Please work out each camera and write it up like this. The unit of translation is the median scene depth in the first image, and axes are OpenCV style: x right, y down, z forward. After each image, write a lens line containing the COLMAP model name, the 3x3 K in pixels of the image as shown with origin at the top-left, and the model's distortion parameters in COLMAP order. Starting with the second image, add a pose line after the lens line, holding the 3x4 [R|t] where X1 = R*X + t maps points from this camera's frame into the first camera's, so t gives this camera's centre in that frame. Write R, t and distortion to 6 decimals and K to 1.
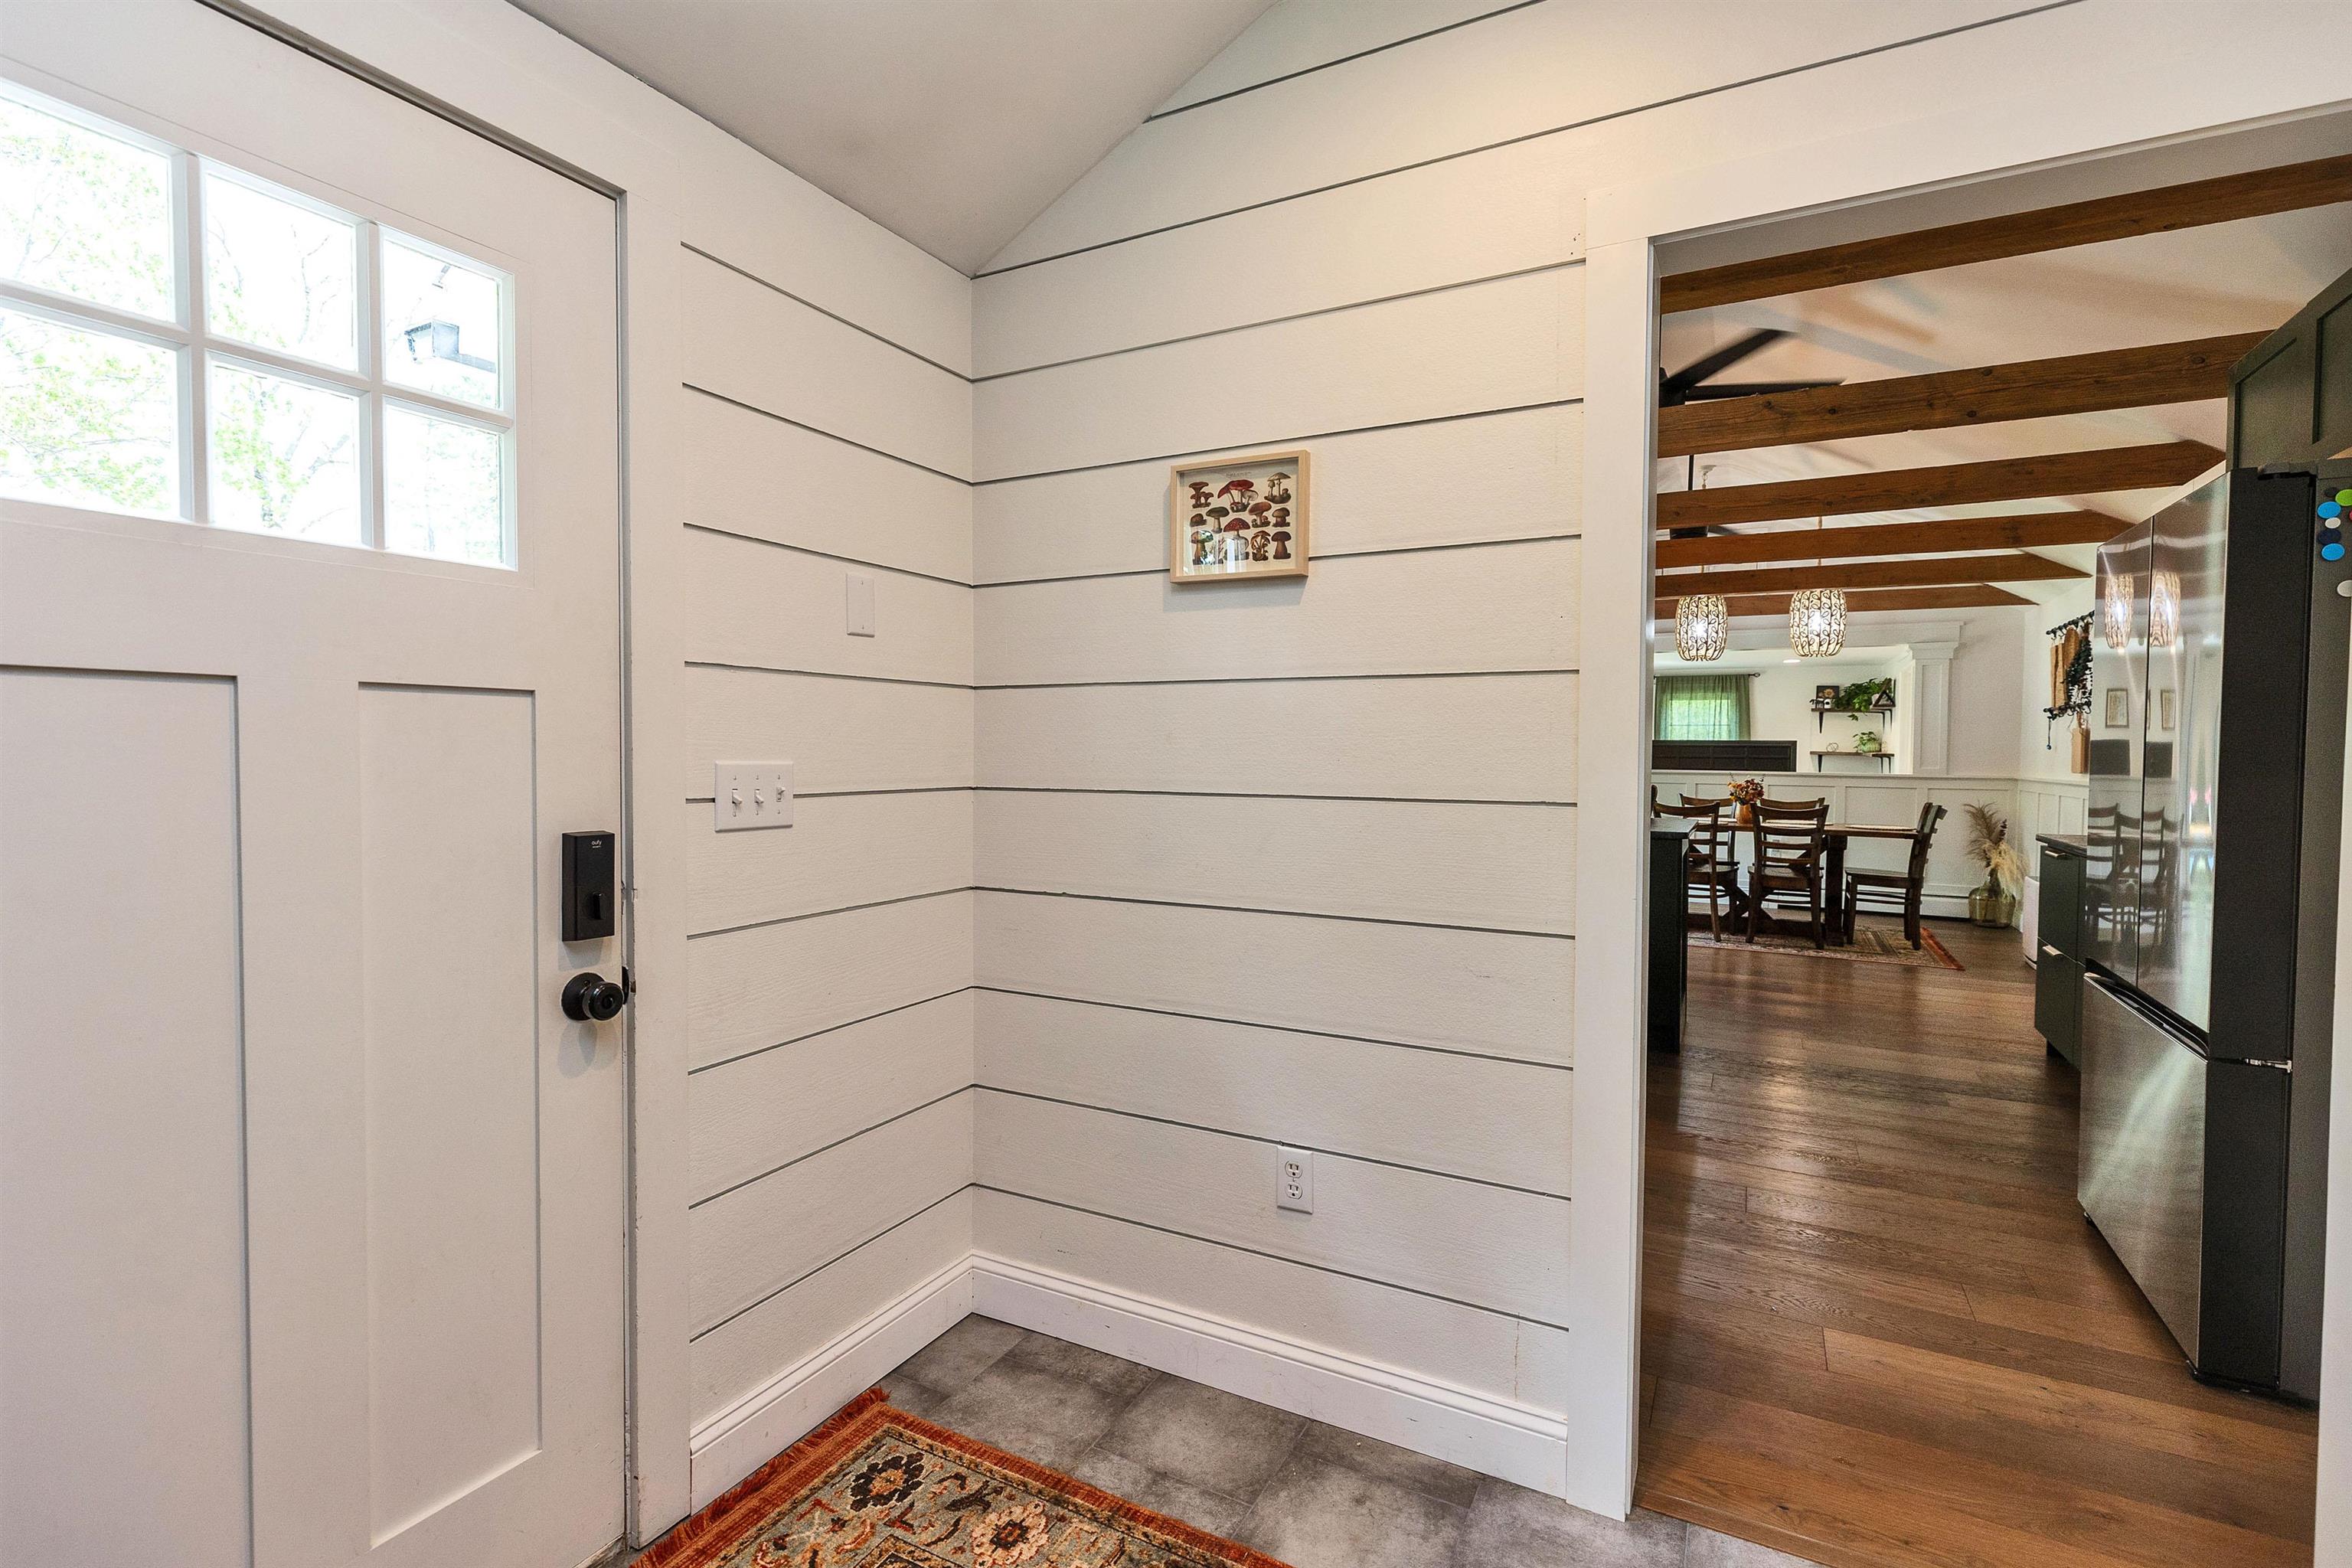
lens RADIAL K [[1054.0, 0, 1167.9], [0, 1054.0, 781.2], [0, 0, 1]] dist [0.002991, 0.000294]
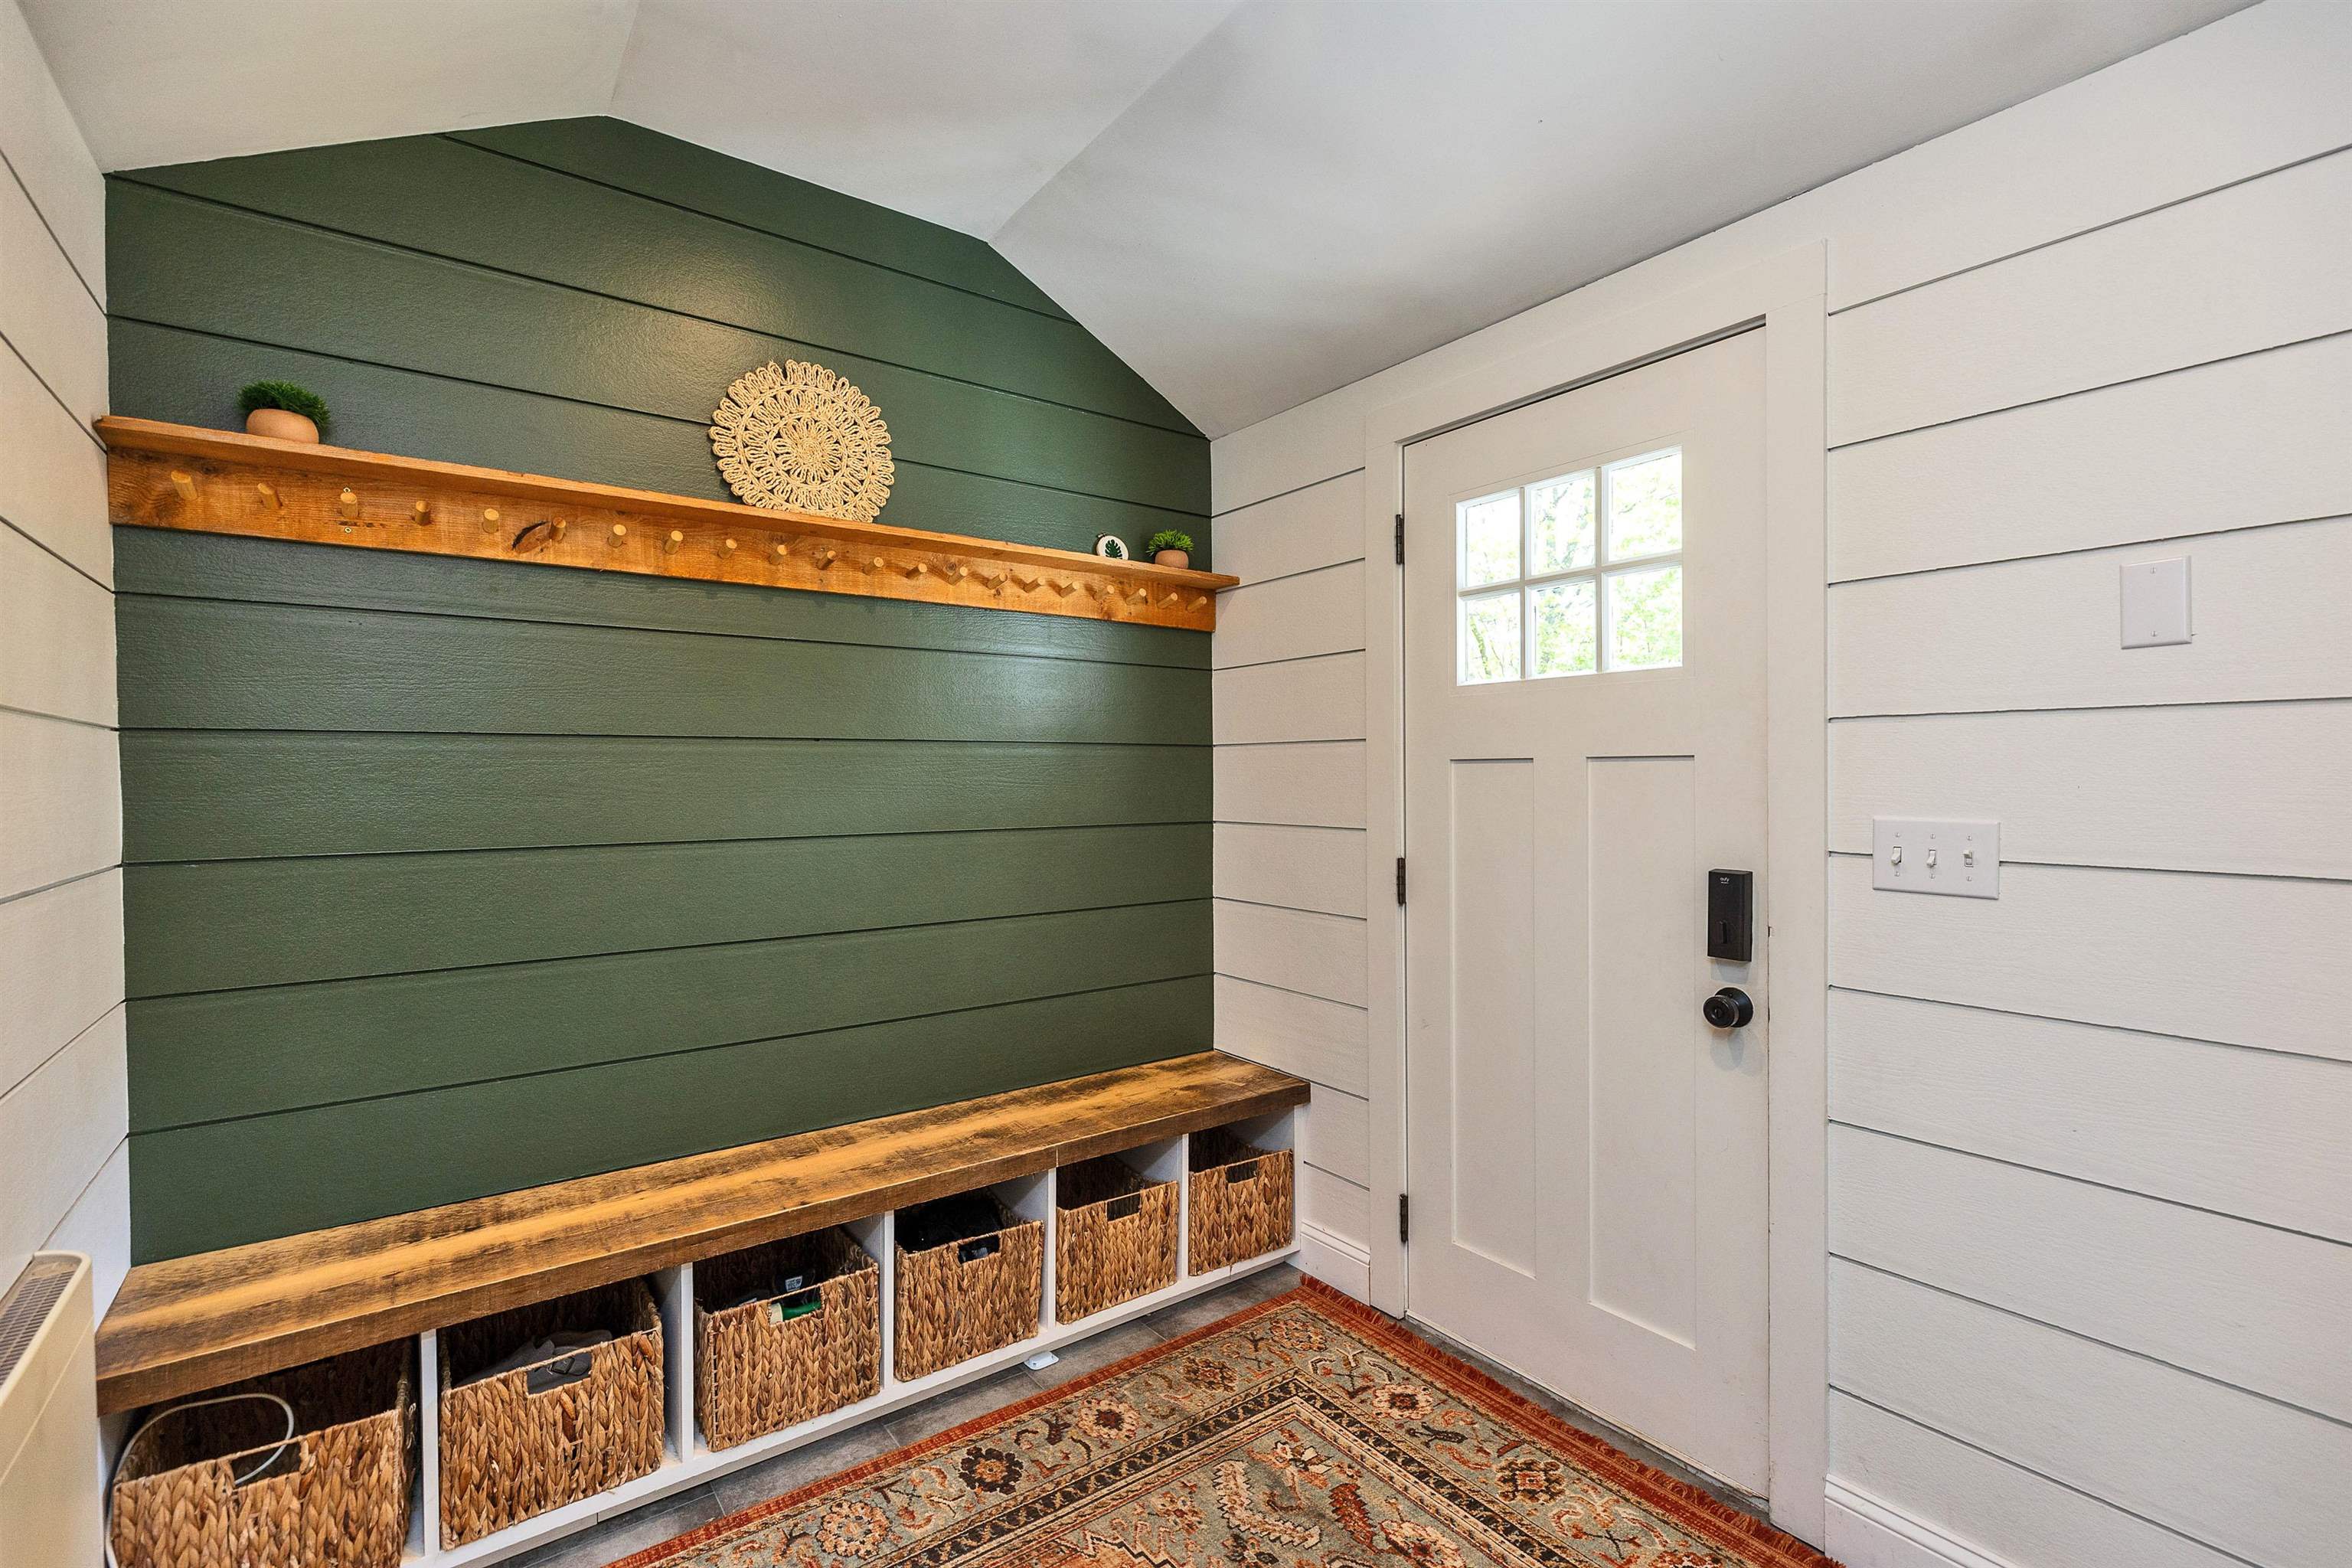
lens RADIAL K [[1054.0, 0, 1175.9], [0, 1054.0, 799.8], [0, 0, 1]] dist [0.002991, 0.000294]
pose [[-0.427669, 0.018353, -0.903749, 0.147072], [-0.028355, 0.999029, 0.033706, -0.009961], [0.903491, 0.040041, -0.426734, 0.171671]]
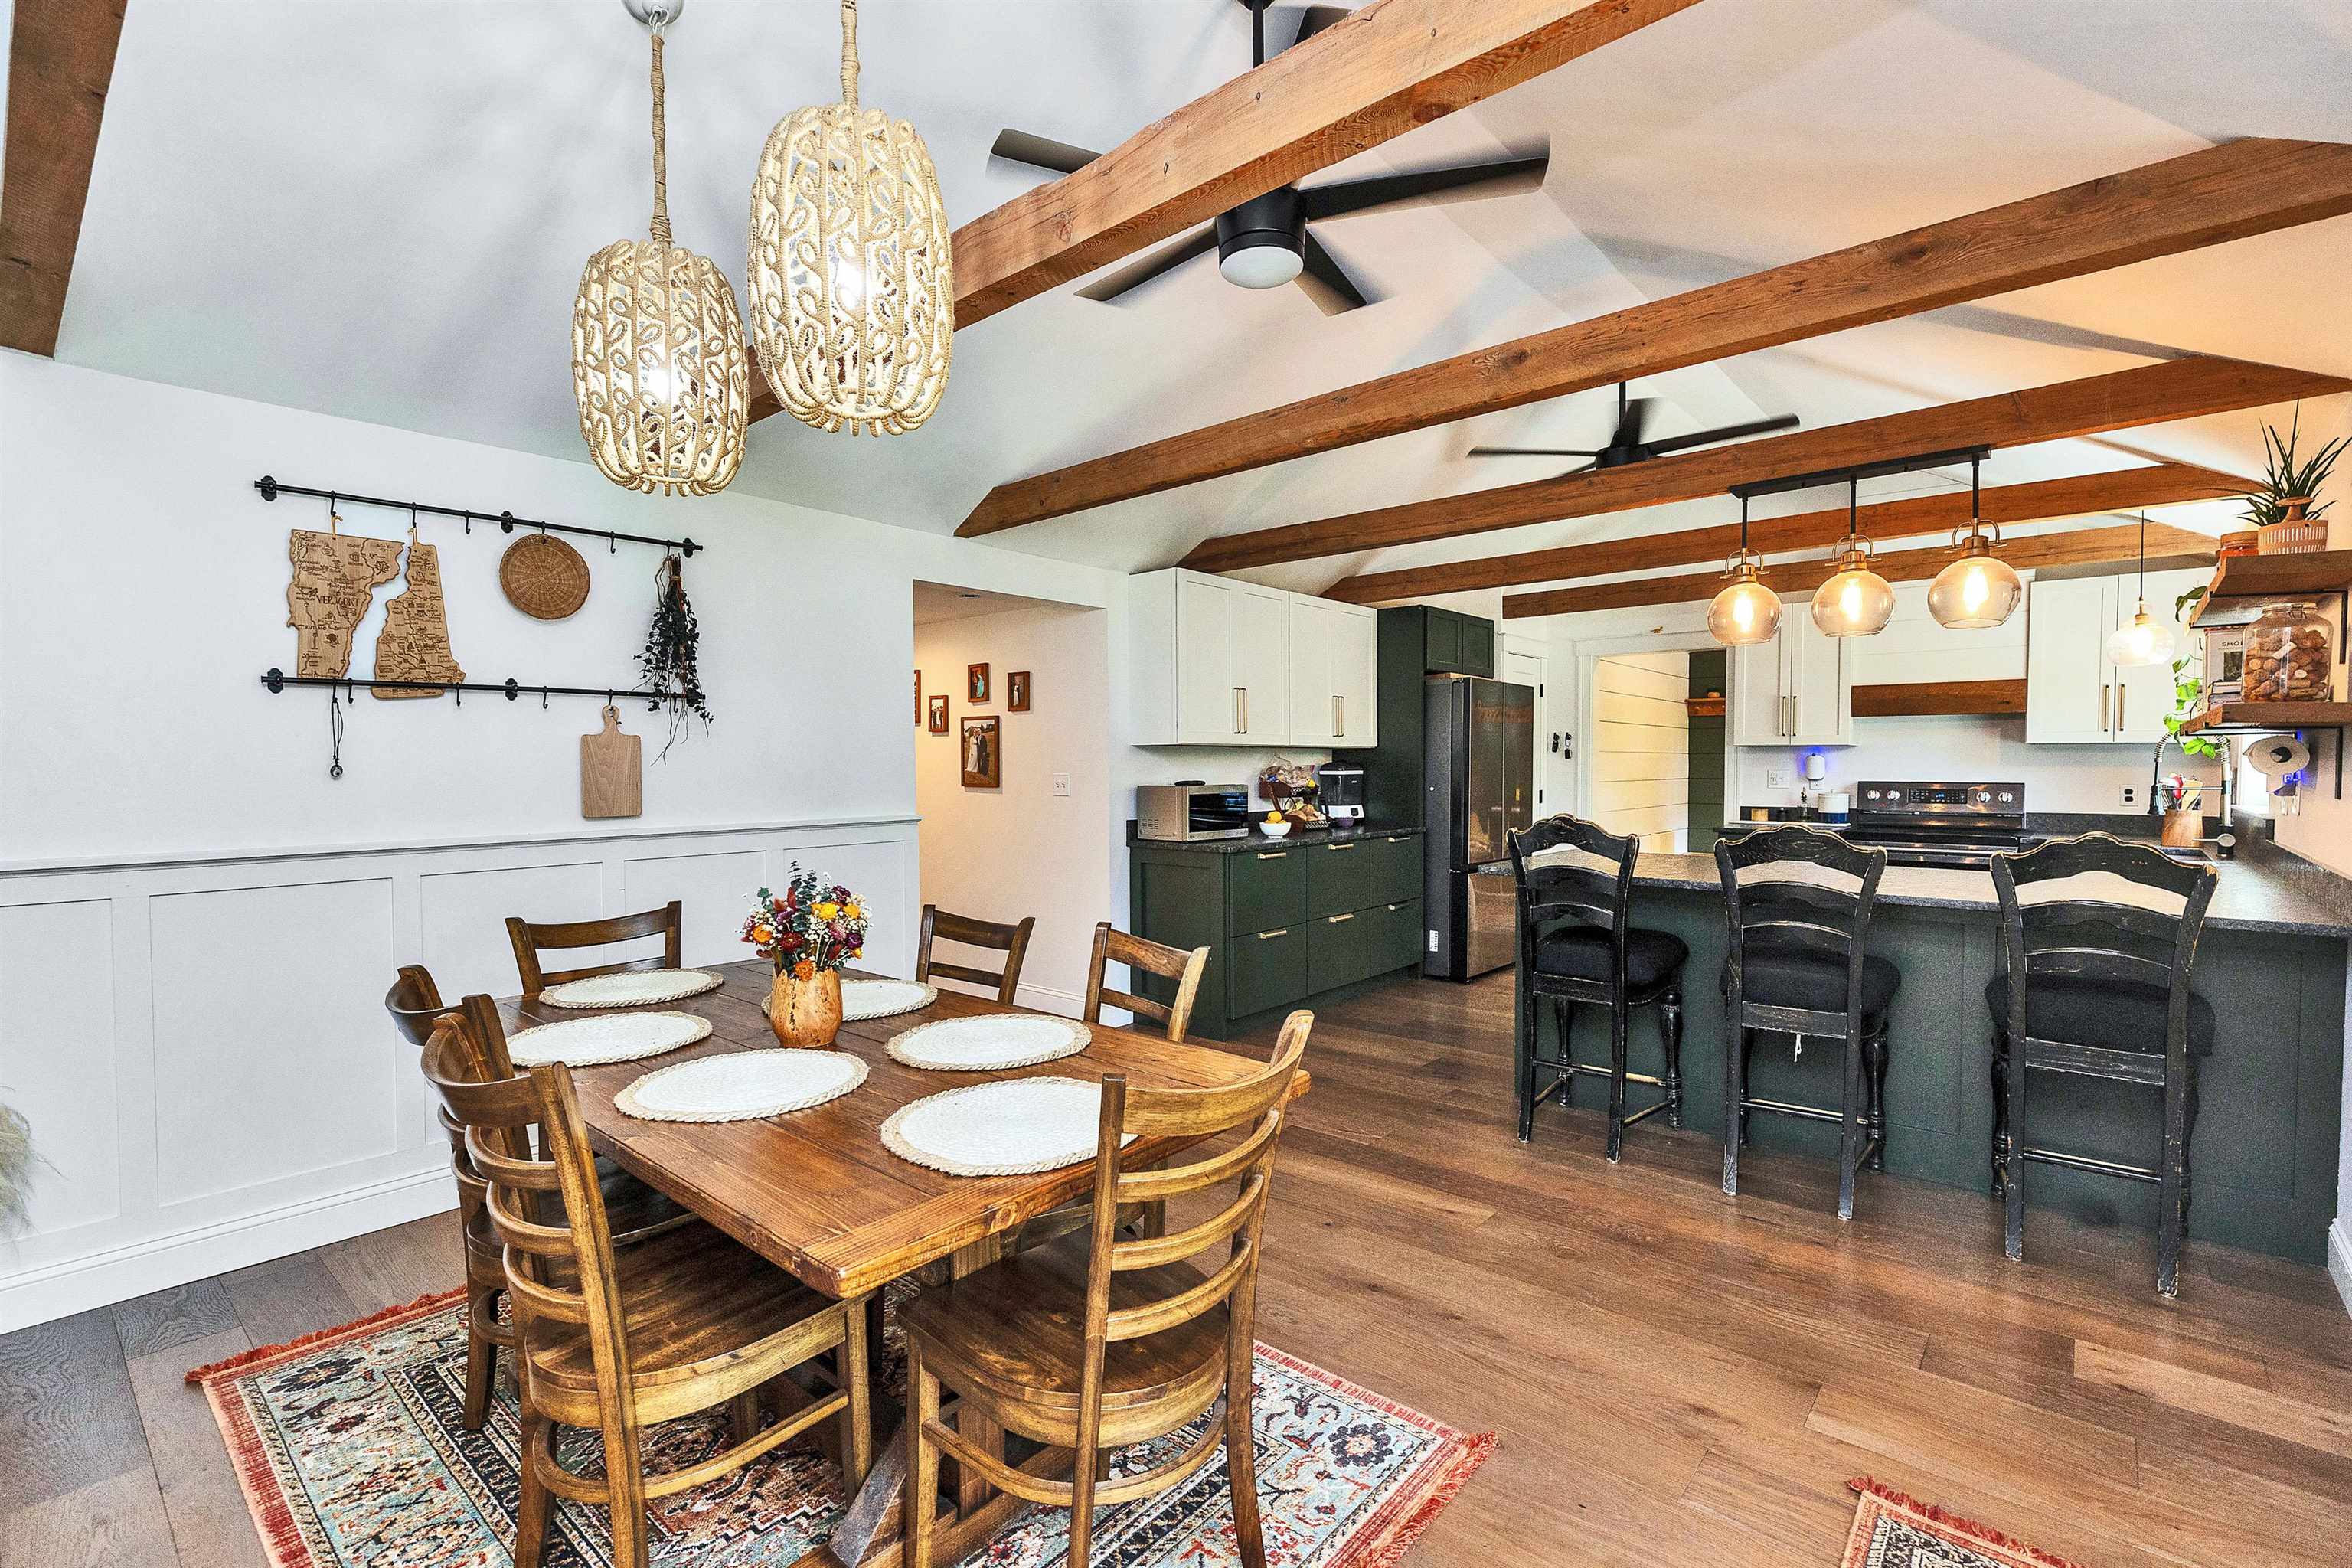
lens RADIAL K [[1054.0, 0, 1176.1], [0, 1054.0, 787.1], [0, 0, 1]] dist [0.002991, 0.000294]
pose [[-0.979232, -0.008657, 0.202559, 0.379157], [0.002770, 0.998423, 0.056065, -0.043863], [-0.202725, 0.055462, -0.977664, 1.216702]]
